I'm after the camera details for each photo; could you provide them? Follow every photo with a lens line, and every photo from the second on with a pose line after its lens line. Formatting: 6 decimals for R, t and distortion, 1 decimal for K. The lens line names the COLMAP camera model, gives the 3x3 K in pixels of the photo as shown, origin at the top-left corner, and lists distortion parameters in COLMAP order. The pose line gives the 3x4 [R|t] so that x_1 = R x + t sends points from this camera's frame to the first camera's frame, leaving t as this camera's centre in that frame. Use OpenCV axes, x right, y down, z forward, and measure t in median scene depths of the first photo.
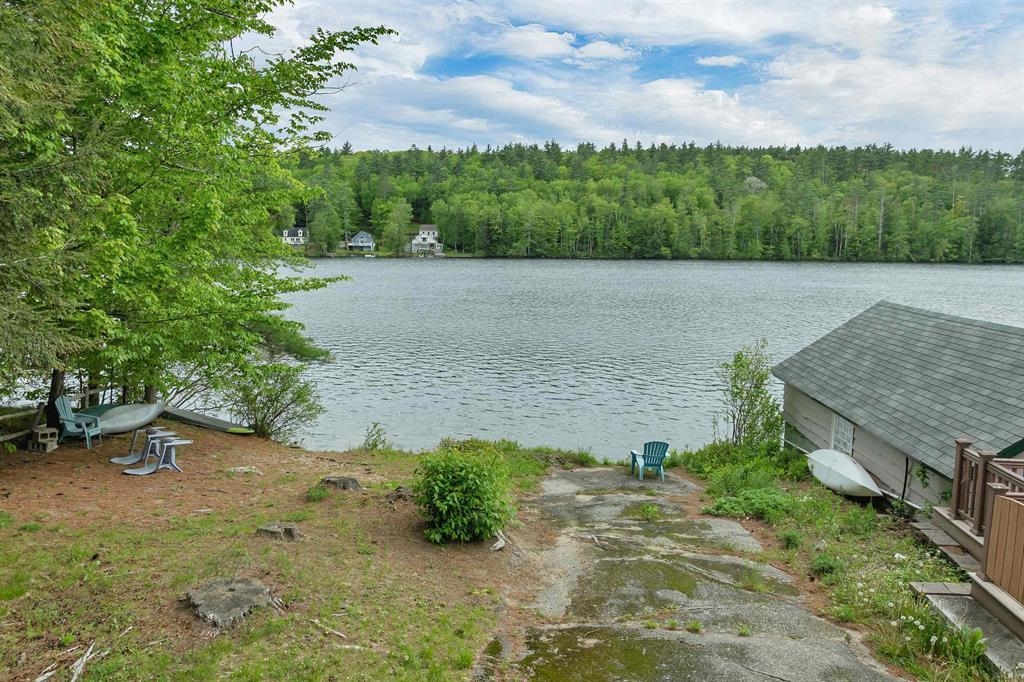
lens RADIAL K [[745.3, 0, 513.5], [0, 745.3, 346.7], [0, 0, 1]] dist [-0.033706, 0.000529]
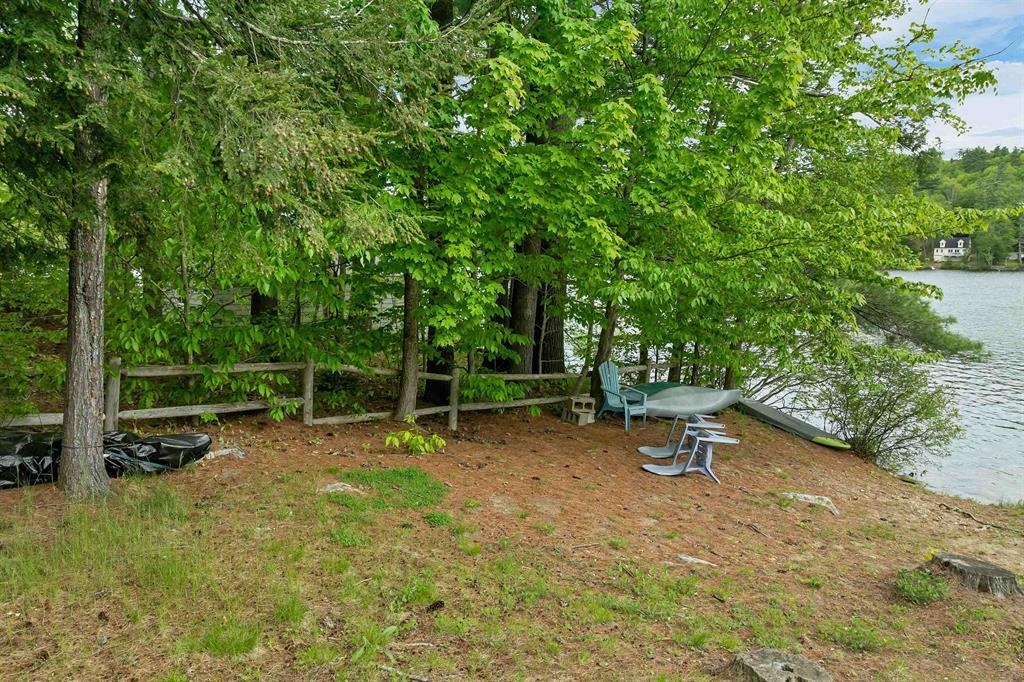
lens RADIAL K [[745.3, 0, 516.6], [0, 745.3, 349.0], [0, 0, 1]] dist [-0.033706, 0.000529]
pose [[0.685134, 0.081621, -0.723830, -0.086100], [-0.093554, 0.995332, 0.023683, 0.045515], [0.722385, 0.051491, 0.689572, 0.370983]]
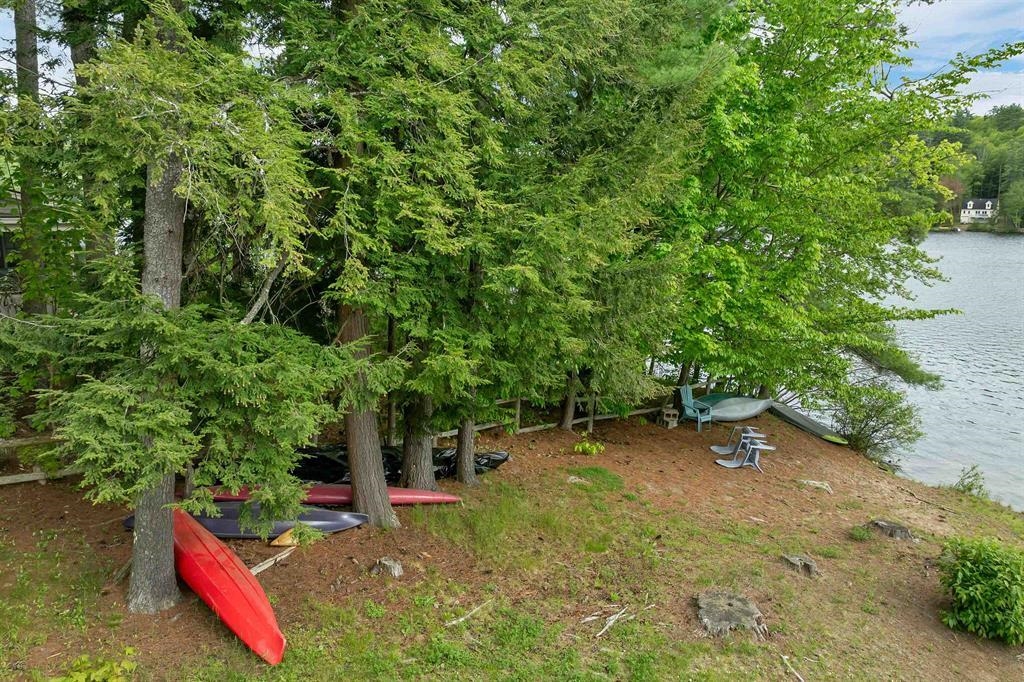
lens RADIAL K [[745.3, 0, 519.3], [0, 745.3, 349.4], [0, 0, 1]] dist [-0.033706, 0.000529]
pose [[0.667201, 0.140422, -0.731522, 0.109960], [-0.107257, 0.989947, 0.092202, -0.081735], [0.737115, 0.016944, 0.675555, -0.054143]]
